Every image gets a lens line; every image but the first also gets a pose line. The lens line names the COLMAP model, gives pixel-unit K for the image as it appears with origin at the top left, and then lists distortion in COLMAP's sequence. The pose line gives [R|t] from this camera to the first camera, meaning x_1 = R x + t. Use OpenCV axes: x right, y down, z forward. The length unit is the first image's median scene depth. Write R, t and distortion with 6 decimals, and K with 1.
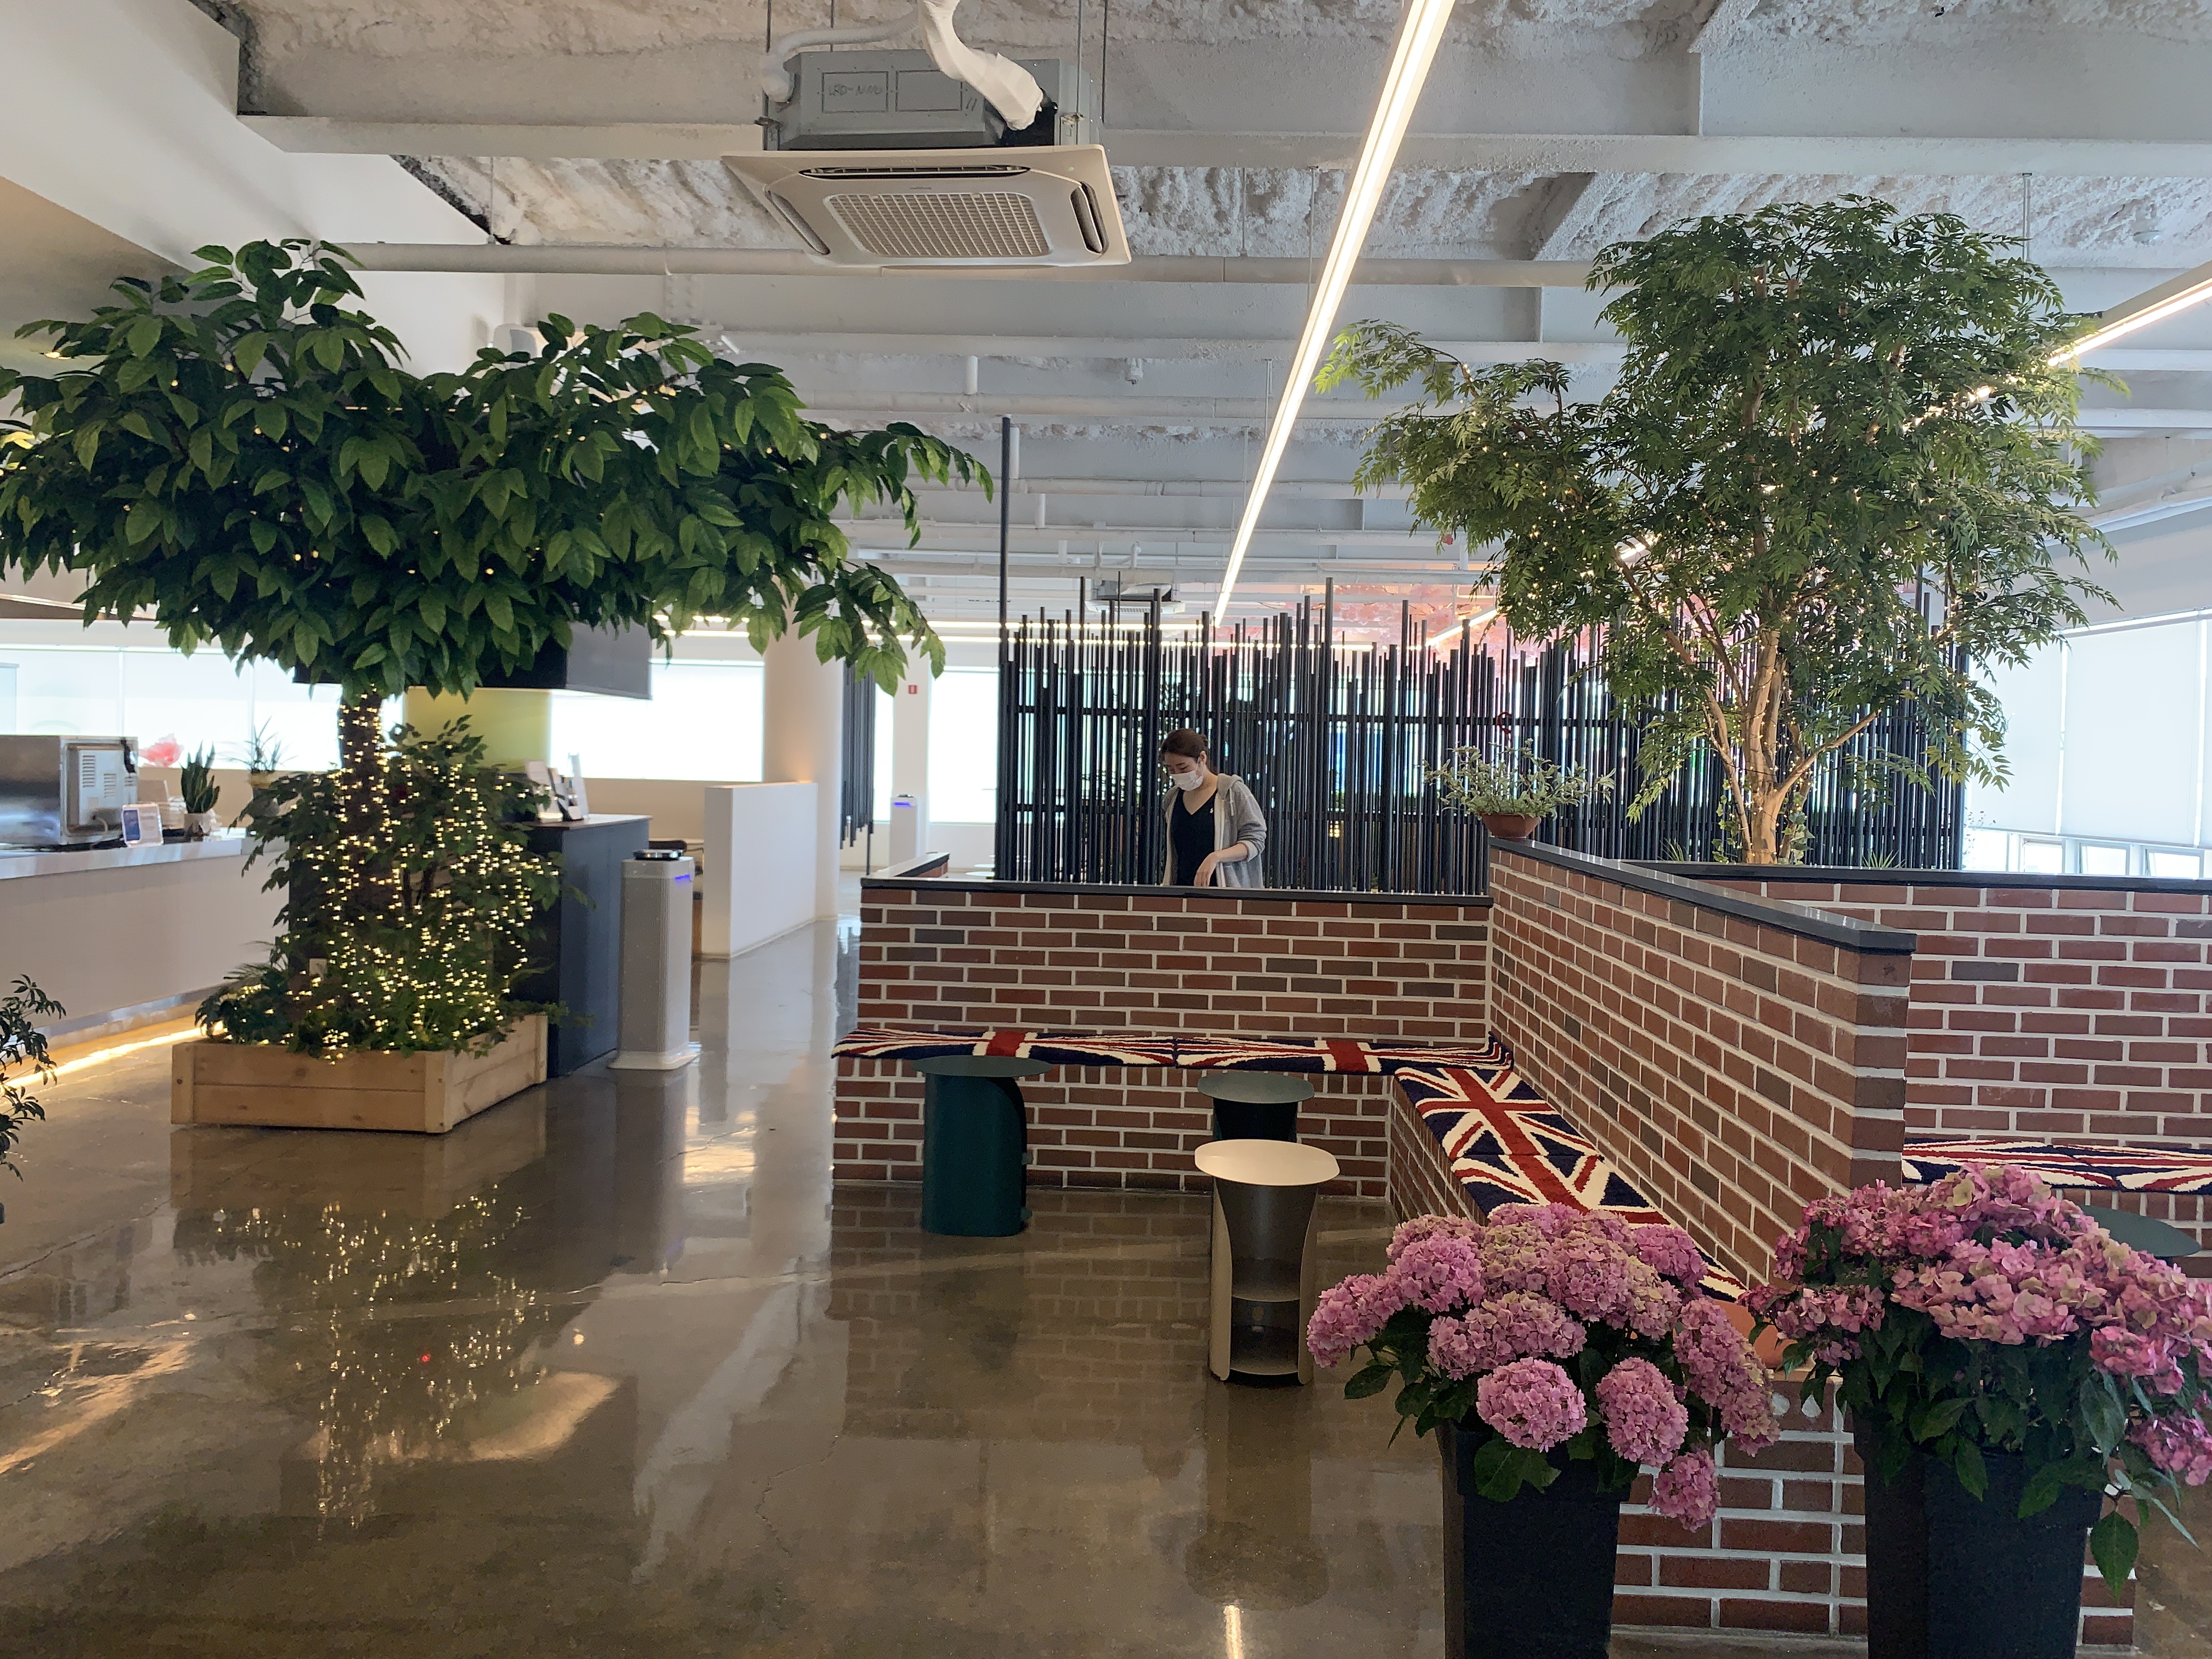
lens RADIAL K [[1662.4, 0, 1105.7], [0, 1662.4, 802.3], [0, 0, 1]] dist [0.043478, -0.057907]
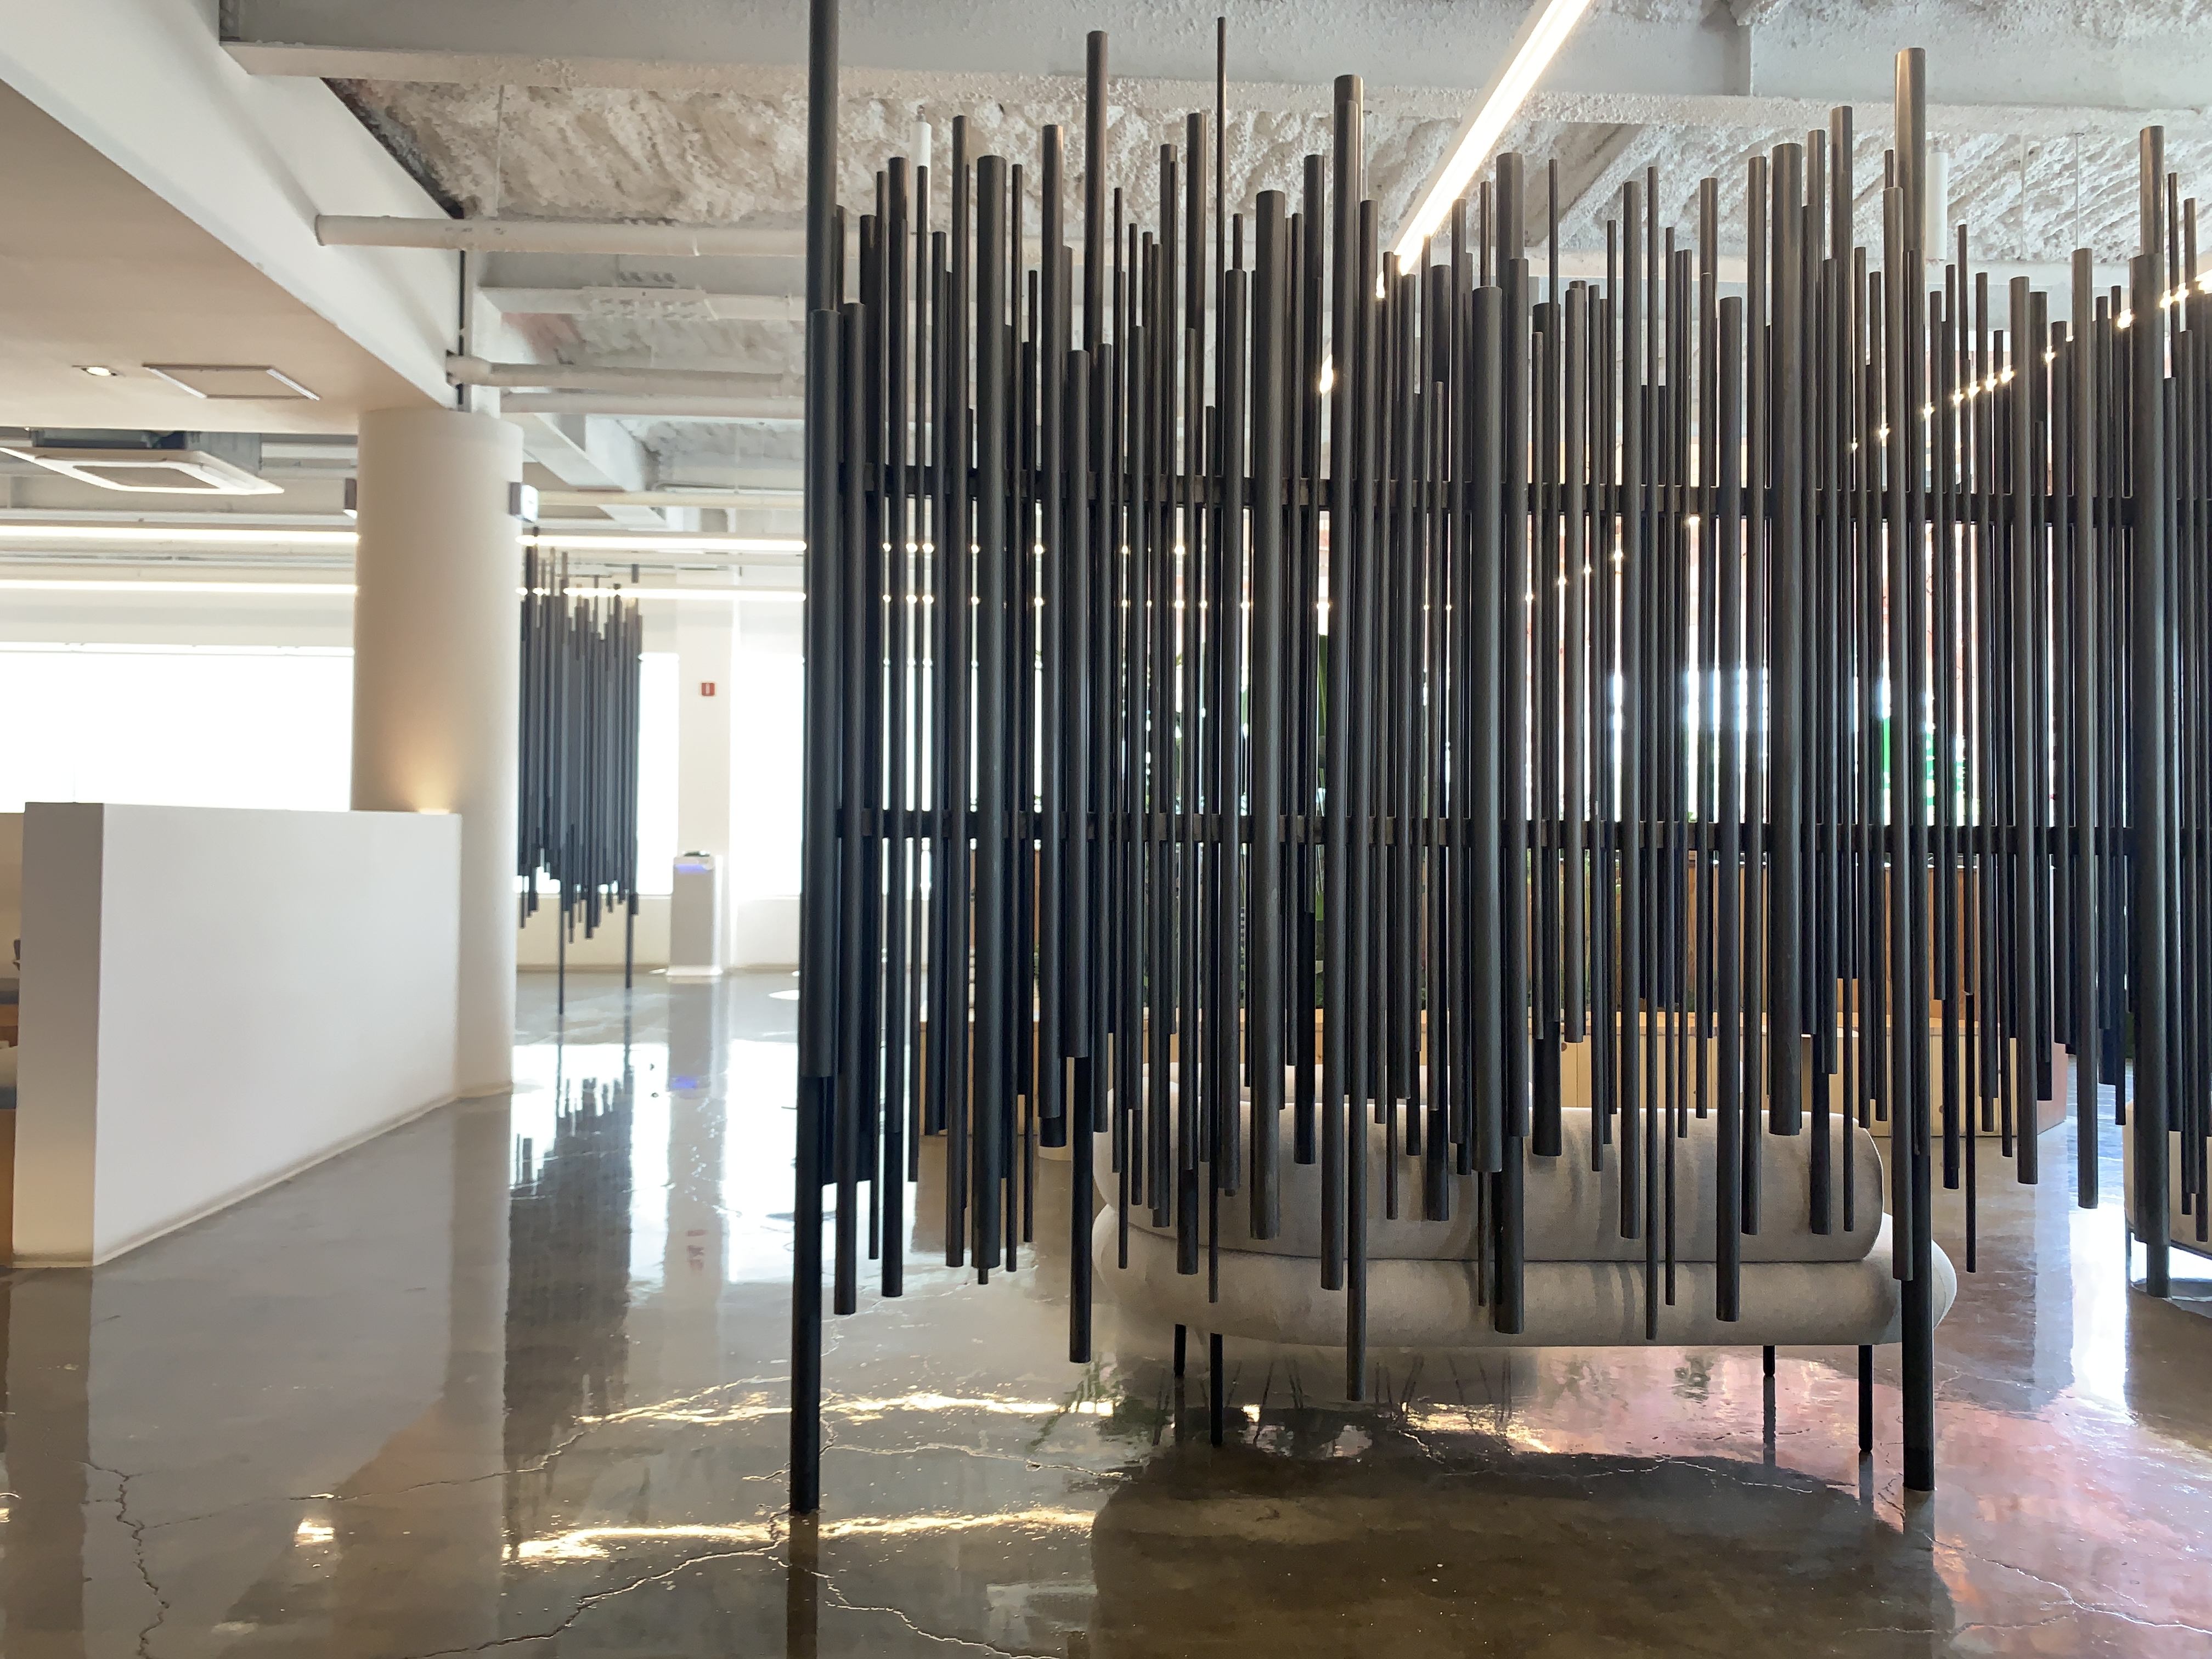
lens RADIAL K [[1662.4, 0, 1105.7], [0, 1662.4, 802.3], [0, 0, 1]] dist [0.043478, -0.057907]
pose [[0.997808, -0.012248, 0.065025, -0.057414], [0.015017, 0.998993, -0.042272, 0.022595], [-0.064442, 0.043156, 0.996988, 1.241377]]
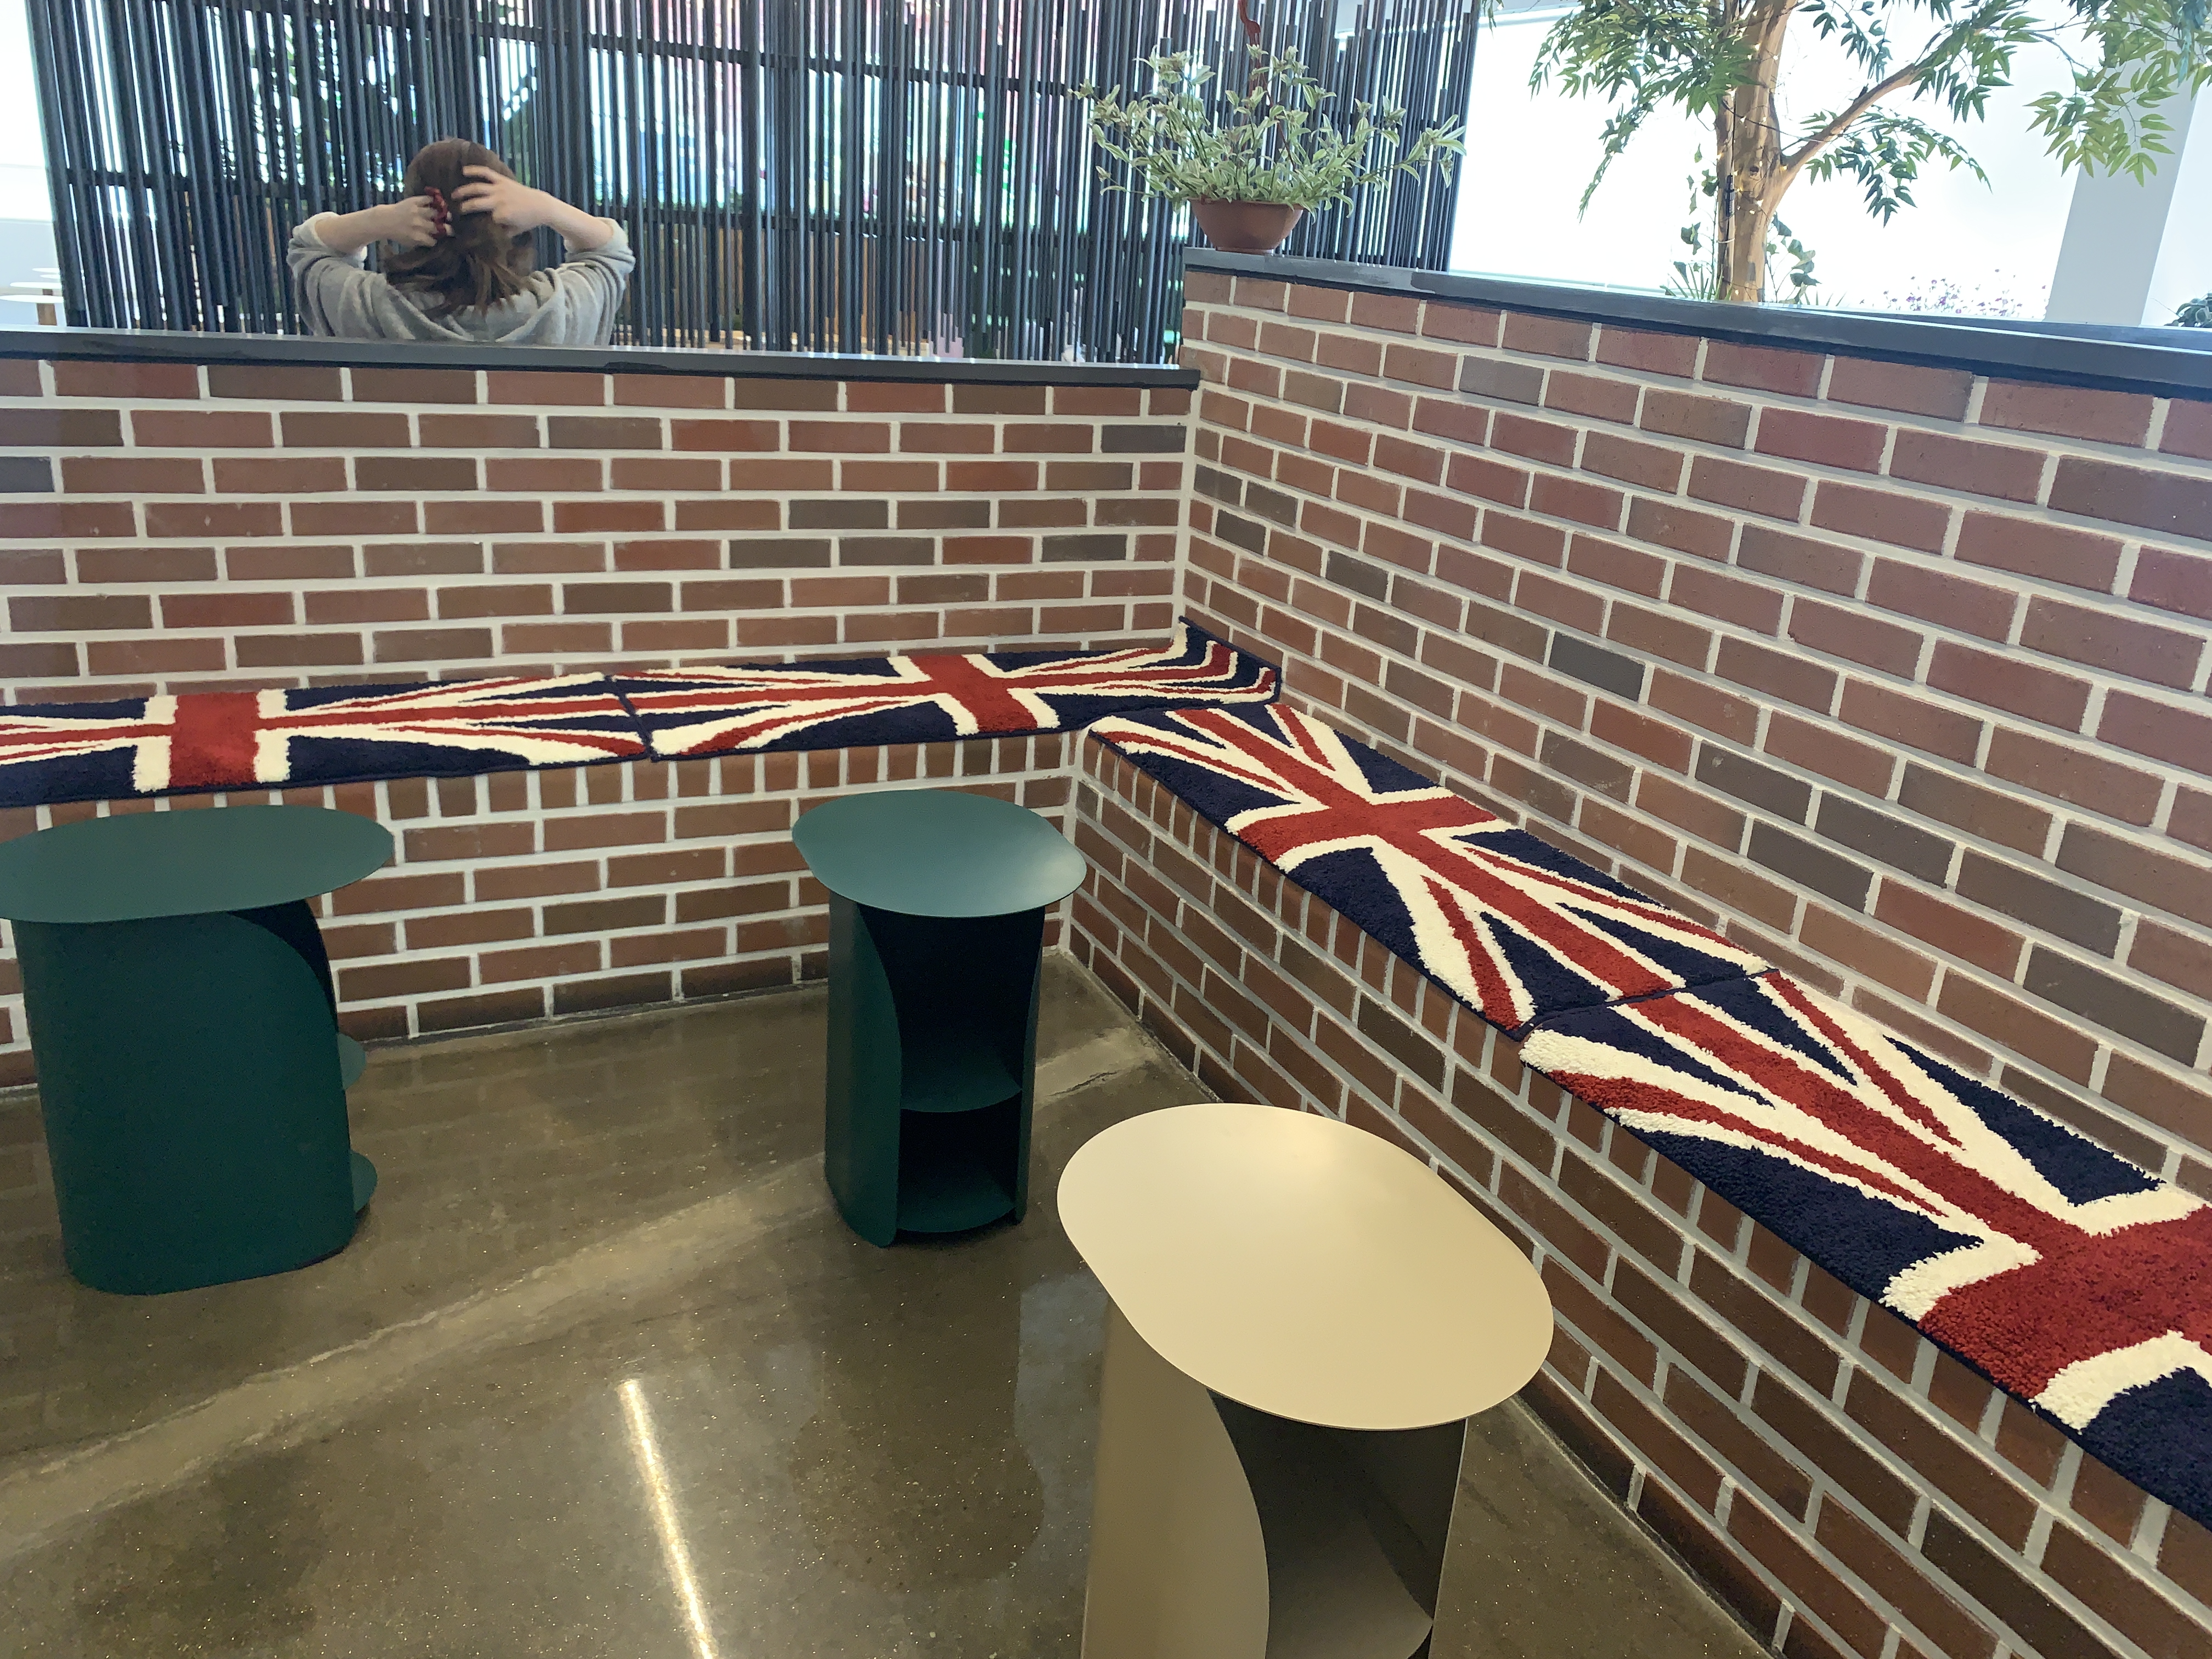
lens RADIAL K [[1662.4, 0, 1105.7], [0, 1662.4, 802.3], [0, 0, 1]] dist [0.043478, -0.057907]
pose [[0.885741, -0.122031, 0.447851, -0.050893], [-0.030327, 0.947549, 0.318168, 0.019088], [-0.463188, -0.295397, 0.835583, 0.522794]]
